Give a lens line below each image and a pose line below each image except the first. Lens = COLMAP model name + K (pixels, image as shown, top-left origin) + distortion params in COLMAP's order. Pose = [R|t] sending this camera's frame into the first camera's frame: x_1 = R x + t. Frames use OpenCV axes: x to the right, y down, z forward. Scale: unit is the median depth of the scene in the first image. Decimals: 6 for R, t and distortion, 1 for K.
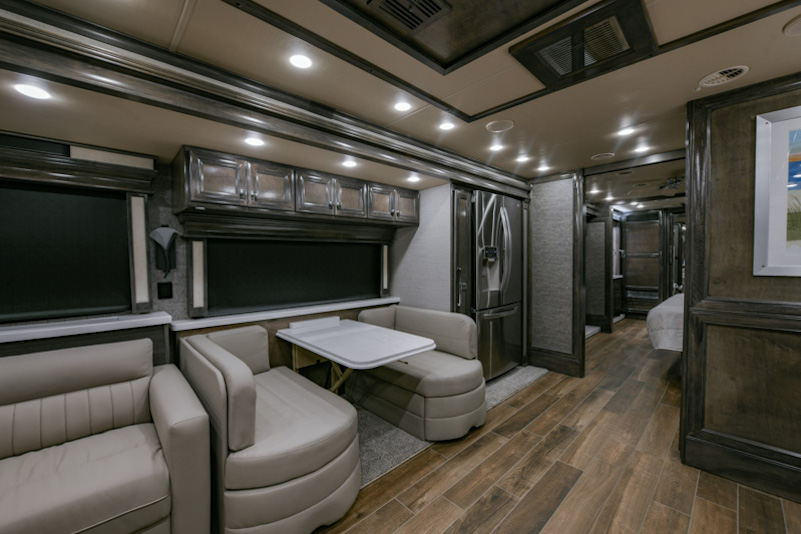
lens RADIAL K [[322.2, 0, 403.2], [0, 322.2, 267.3], [0, 0, 1]] dist [-0.009753, 0.000696]
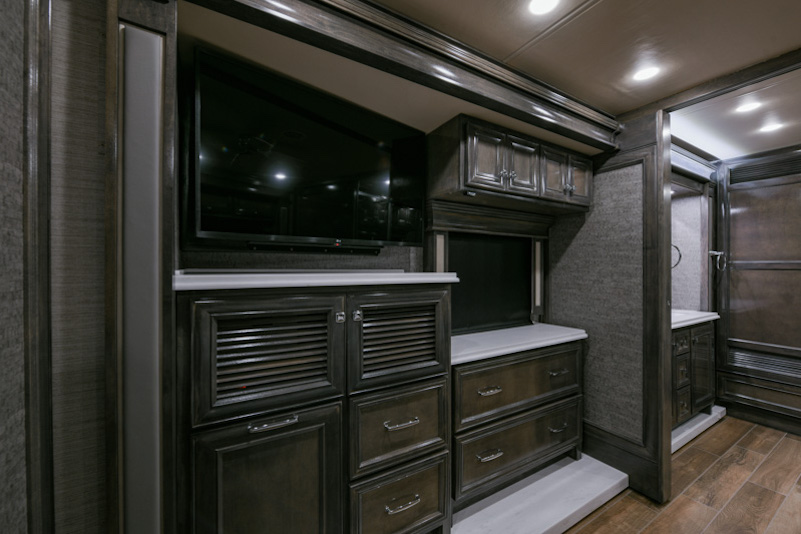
lens RADIAL K [[322.2, 0, 396.1], [0, 322.2, 267.0], [0, 0, 1]] dist [-0.009753, 0.000696]
pose [[0.973282, 0.012357, -0.229281, 0.946905], [-0.017299, 0.999659, -0.019560, -0.046563], [0.228962, 0.023004, 0.973164, 1.282168]]
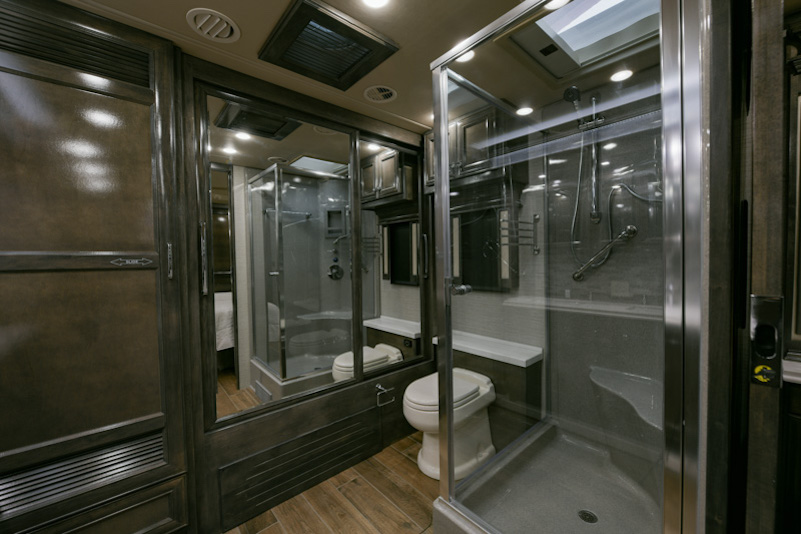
lens RADIAL K [[322.2, 0, 411.6], [0, 322.2, 265.8], [0, 0, 1]] dist [-0.009753, 0.000696]
pose [[0.043872, -0.017977, 0.998875, 1.430702], [0.037393, 0.999167, 0.016340, -0.073316], [-0.998337, 0.036634, 0.044507, 1.984599]]
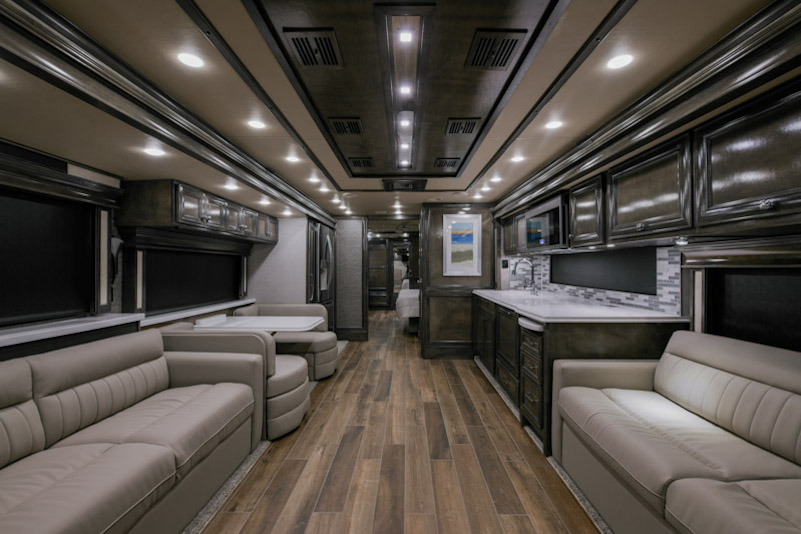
lens RADIAL K [[322.2, 0, 405.3], [0, 322.2, 266.0], [0, 0, 1]] dist [-0.009753, 0.000696]
pose [[0.694747, 0.015462, 0.719088, -0.679093], [0.011166, 0.999417, -0.032277, 0.017764], [-0.719168, 0.030453, 0.694169, -0.406859]]
